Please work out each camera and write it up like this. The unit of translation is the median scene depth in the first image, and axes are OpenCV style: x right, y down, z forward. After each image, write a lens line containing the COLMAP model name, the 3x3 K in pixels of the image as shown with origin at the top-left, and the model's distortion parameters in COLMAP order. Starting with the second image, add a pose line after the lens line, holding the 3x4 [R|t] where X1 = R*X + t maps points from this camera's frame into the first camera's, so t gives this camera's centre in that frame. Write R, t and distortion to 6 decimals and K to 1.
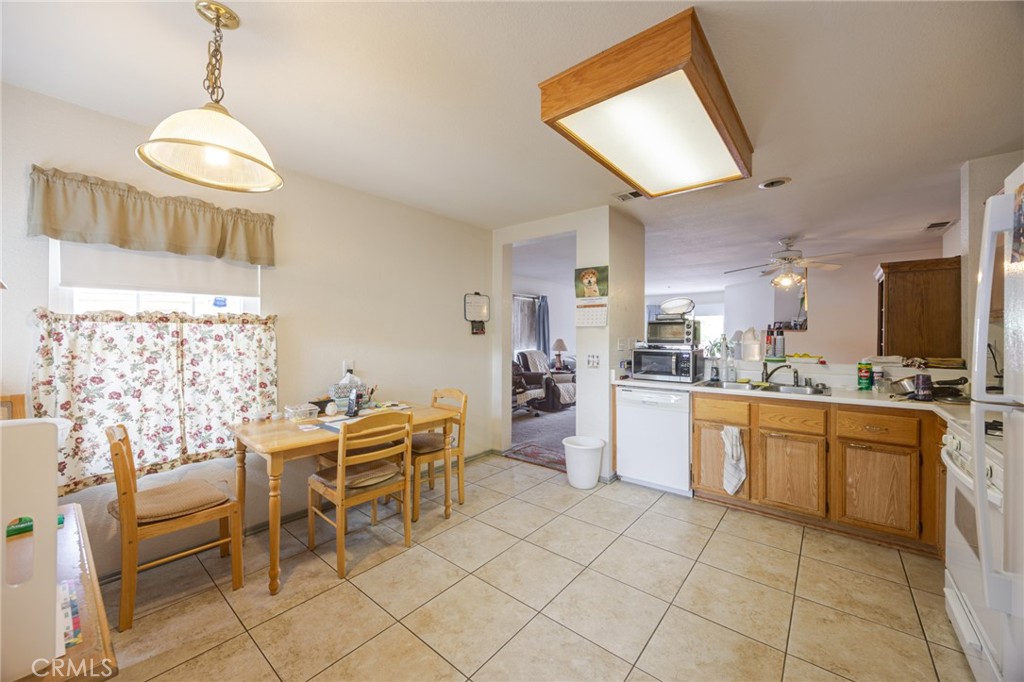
lens RADIAL K [[394.5, 0, 512.5], [0, 394.5, 336.8], [0, 0, 1]] dist [0.000458, 0.000041]
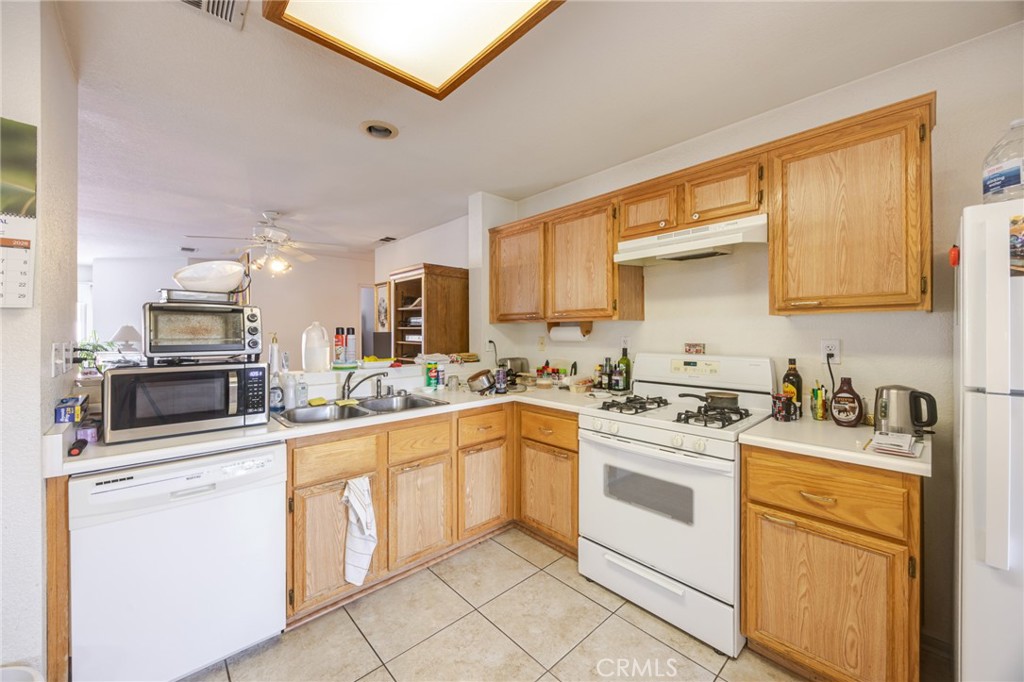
lens RADIAL K [[394.5, 0, 516.0], [0, 394.5, 333.1], [0, 0, 1]] dist [0.000458, 0.000041]
pose [[0.125868, 0.002356, 0.992044, -0.043982], [0.009226, 0.999951, -0.003546, -0.001084], [-0.992004, 0.009599, 0.125840, 0.672571]]
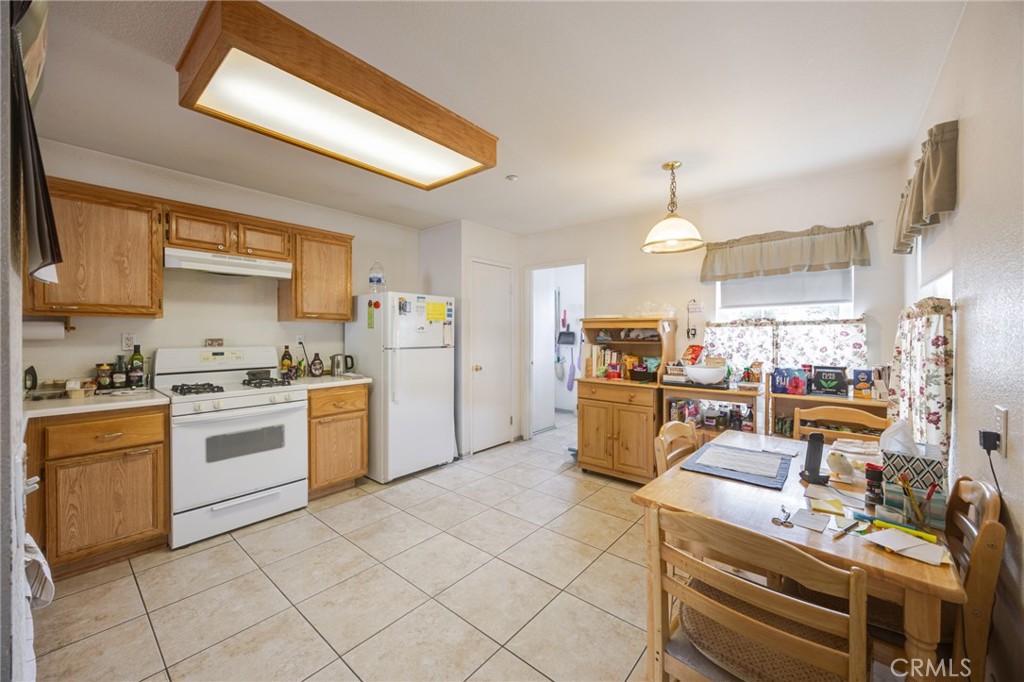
lens RADIAL K [[394.5, 0, 507.7], [0, 394.5, 339.3], [0, 0, 1]] dist [0.000458, 0.000041]
pose [[-0.999791, 0.013832, 0.015075, 0.006884], [0.014070, 0.999777, 0.015777, 0.015955], [-0.014853, 0.015986, -0.999762, 1.447752]]
